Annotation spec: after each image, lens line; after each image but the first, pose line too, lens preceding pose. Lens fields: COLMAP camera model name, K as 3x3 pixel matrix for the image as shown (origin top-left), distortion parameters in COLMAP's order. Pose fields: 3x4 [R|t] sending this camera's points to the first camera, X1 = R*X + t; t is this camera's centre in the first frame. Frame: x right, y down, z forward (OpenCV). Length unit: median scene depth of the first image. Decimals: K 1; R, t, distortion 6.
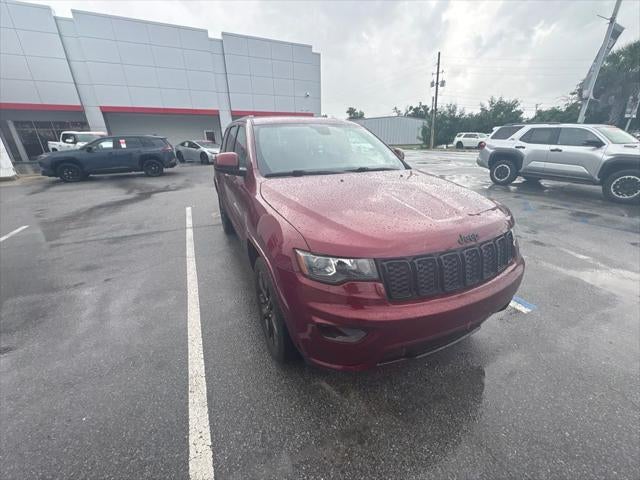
lens RADIAL K [[254.1, 0, 320.0], [0, 254.1, 240.0], [0, 0, 1]] dist [-0.000012, -0.000664]
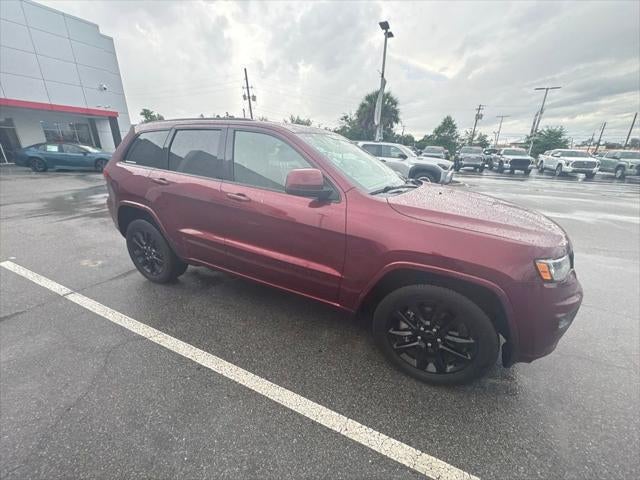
lens RADIAL K [[254.1, 0, 320.0], [0, 254.1, 240.0], [0, 0, 1]] dist [-0.000012, -0.000664]
pose [[0.778481, -0.184850, 0.599831, -0.175920], [0.202996, 0.978439, 0.038071, -0.033289], [-0.593935, 0.092126, 0.799221, 0.083503]]
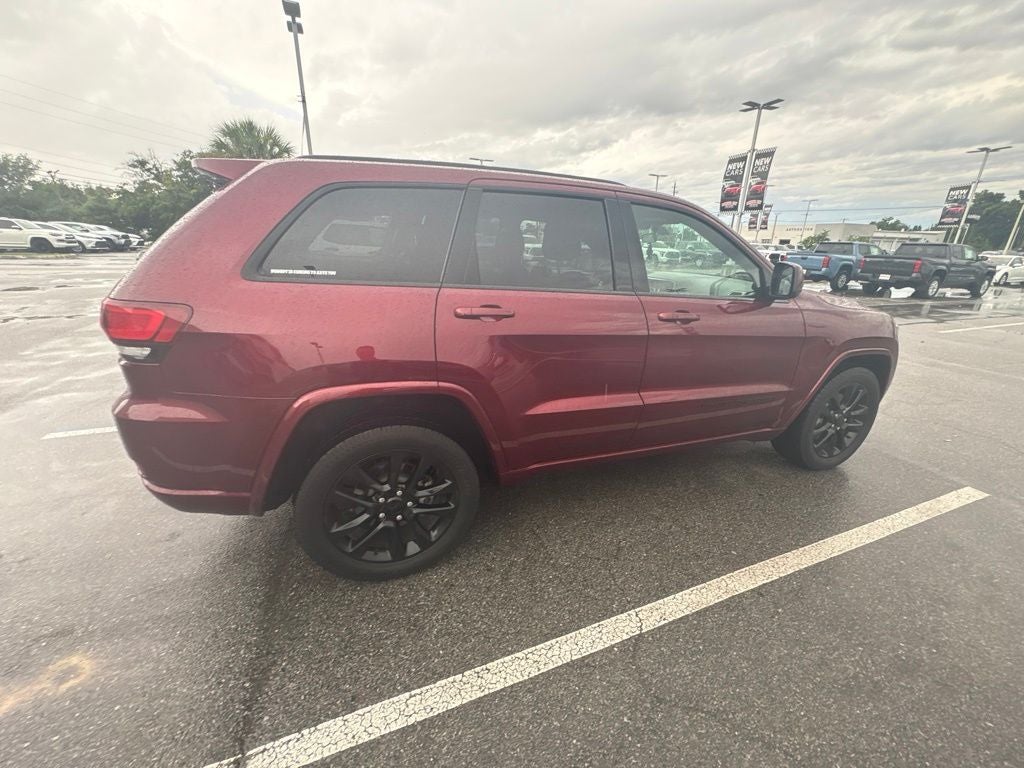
lens RADIAL K [[407.6, 0, 510.9], [0, 407.6, 382.3], [0, 0, 1]] dist [-0.000834, -0.000571]
pose [[0.071495, -0.313826, 0.946785, -0.296927], [0.343372, 0.898939, 0.272037, -0.122305], [-0.936474, 0.305650, 0.172029, 0.325744]]
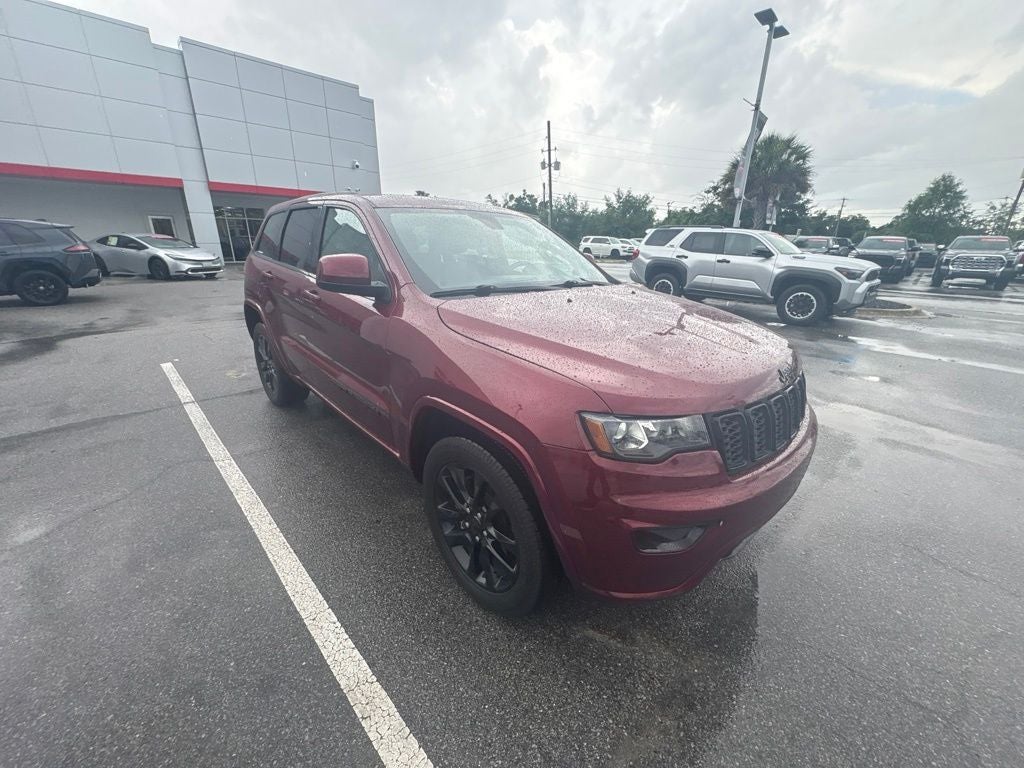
lens RADIAL K [[406.6, 0, 512.0], [0, 406.6, 384.0], [0, 0, 1]] dist [-0.000012, -0.000664]
pose [[0.949287, -0.078950, 0.304337, -0.066493], [0.091114, 0.995502, -0.025953, -0.002635], [-0.300919, 0.052366, 0.952211, 0.016686]]
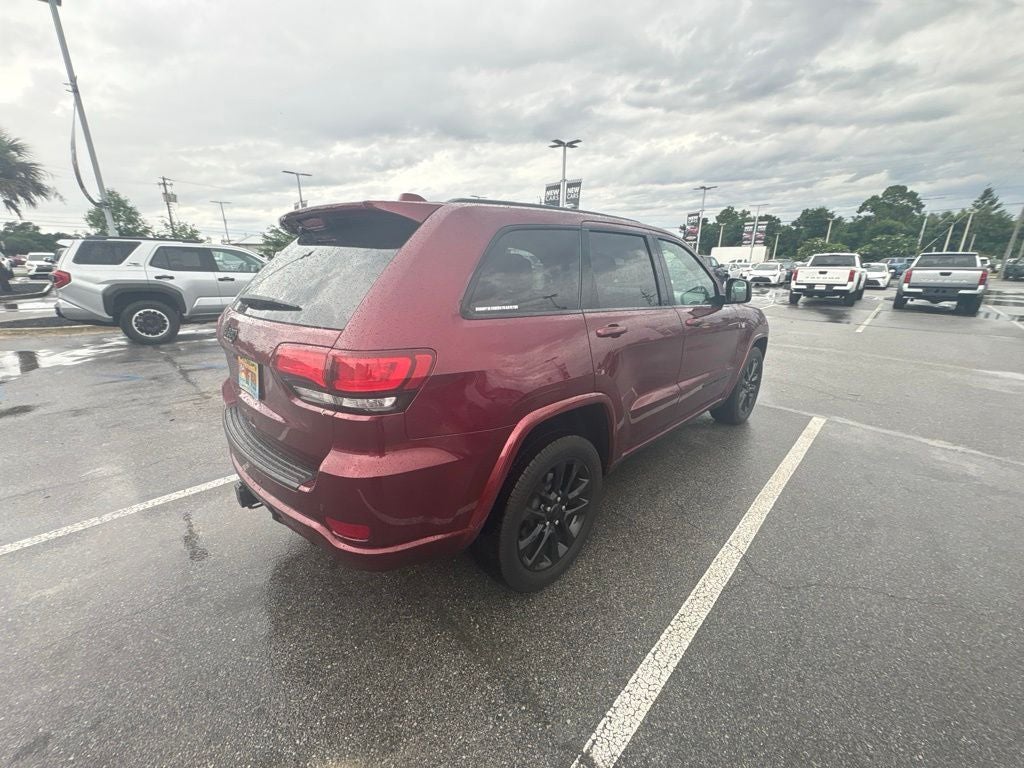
lens RADIAL K [[404.8, 0, 512.6], [0, 404.8, 385.7], [0, 0, 1]] dist [0.006136, -0.004374]
pose [[-0.340006, -0.267849, 0.901472, -0.301040], [0.346719, 0.855351, 0.384917, -0.173747], [-0.874175, 0.443431, -0.197956, 0.442358]]
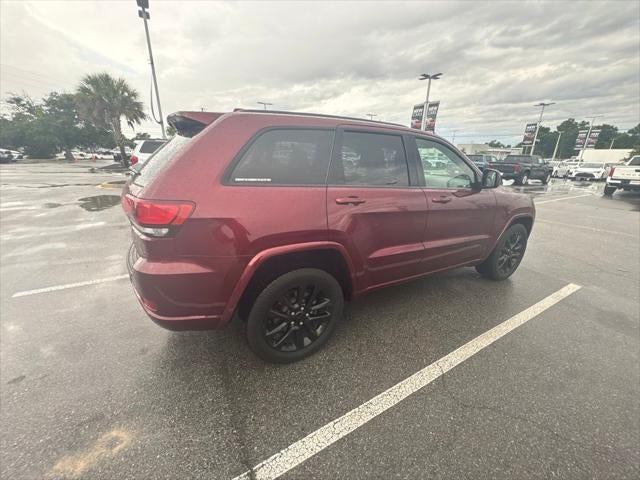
lens RADIAL K [[254.1, 0, 320.0], [0, 254.1, 240.0], [0, 0, 1]] dist [-0.000012, -0.000664]
pose [[-0.072041, -0.306381, 0.949179, -0.309450], [0.348594, 0.883902, 0.311768, -0.144338], [-0.934501, 0.353338, 0.043125, 0.375062]]
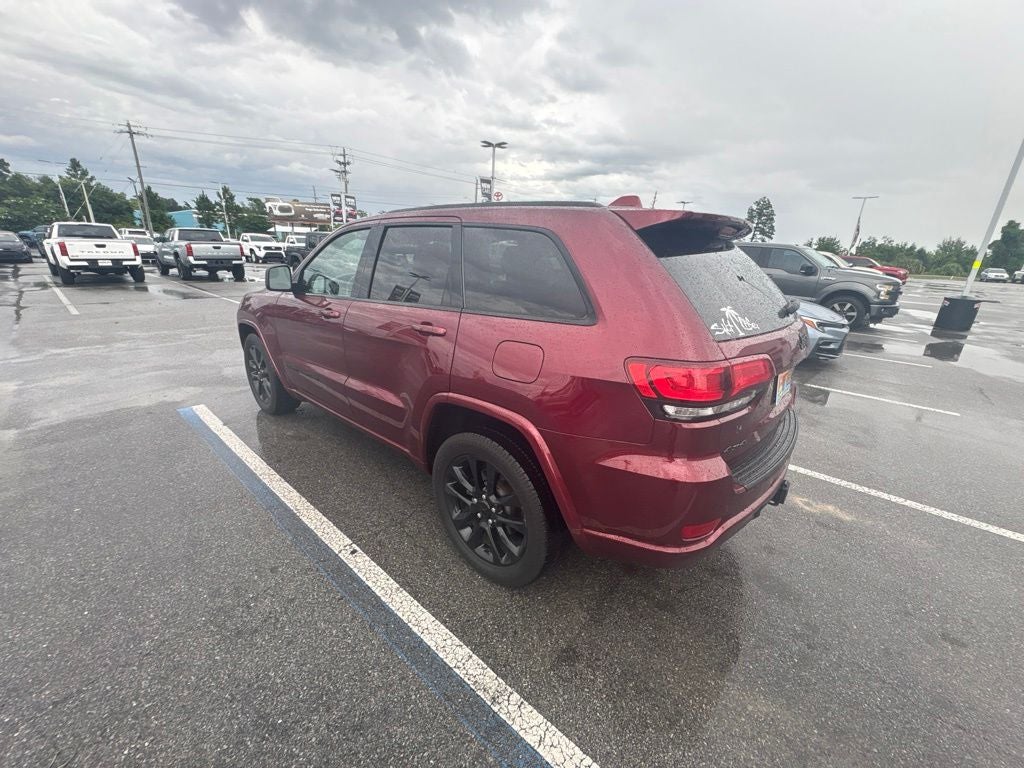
lens RADIAL K [[408.5, 0, 509.7], [0, 408.5, 384.5], [0, 0, 1]] dist [-0.001628, 0.000133]
pose [[-0.925627, 0.095134, -0.366285, 0.054486], [-0.165841, 0.768030, 0.618569, -0.239851], [0.340164, 0.633309, -0.695132, 0.590713]]
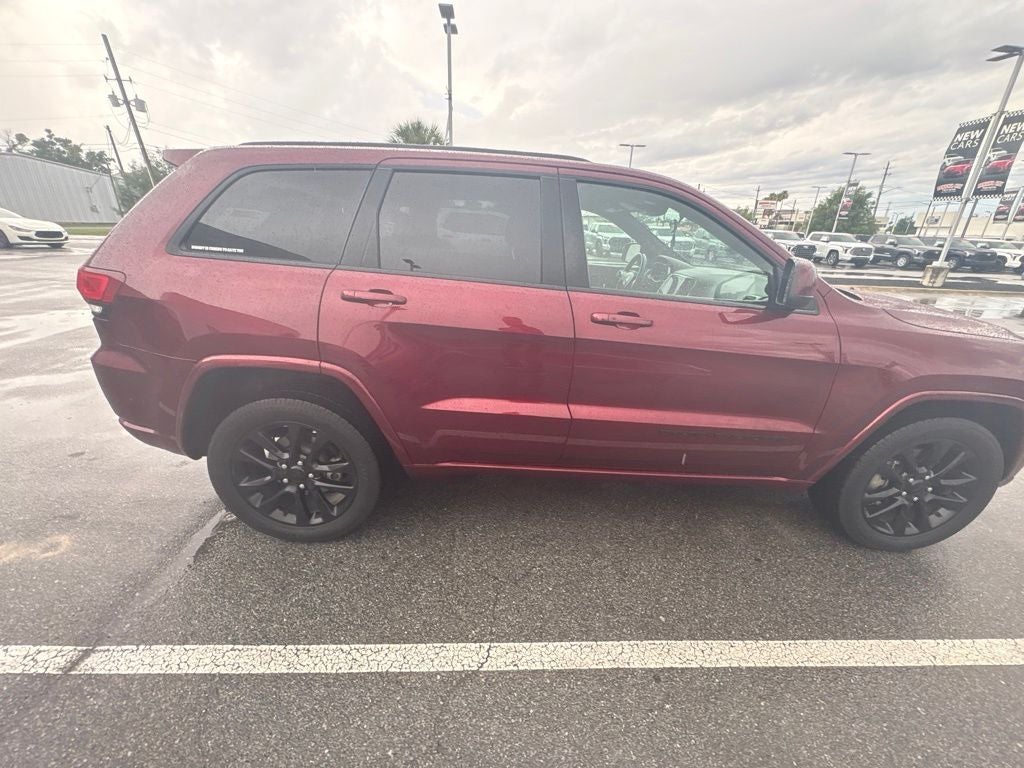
lens RADIAL K [[406.6, 0, 512.0], [0, 406.6, 384.0], [0, 0, 1]] dist [-0.000012, -0.000664]
pose [[0.405469, -0.304990, 0.861728, -0.260359], [0.298109, 0.935278, 0.190752, -0.090221], [-0.864133, 0.179545, 0.470147, 0.243104]]
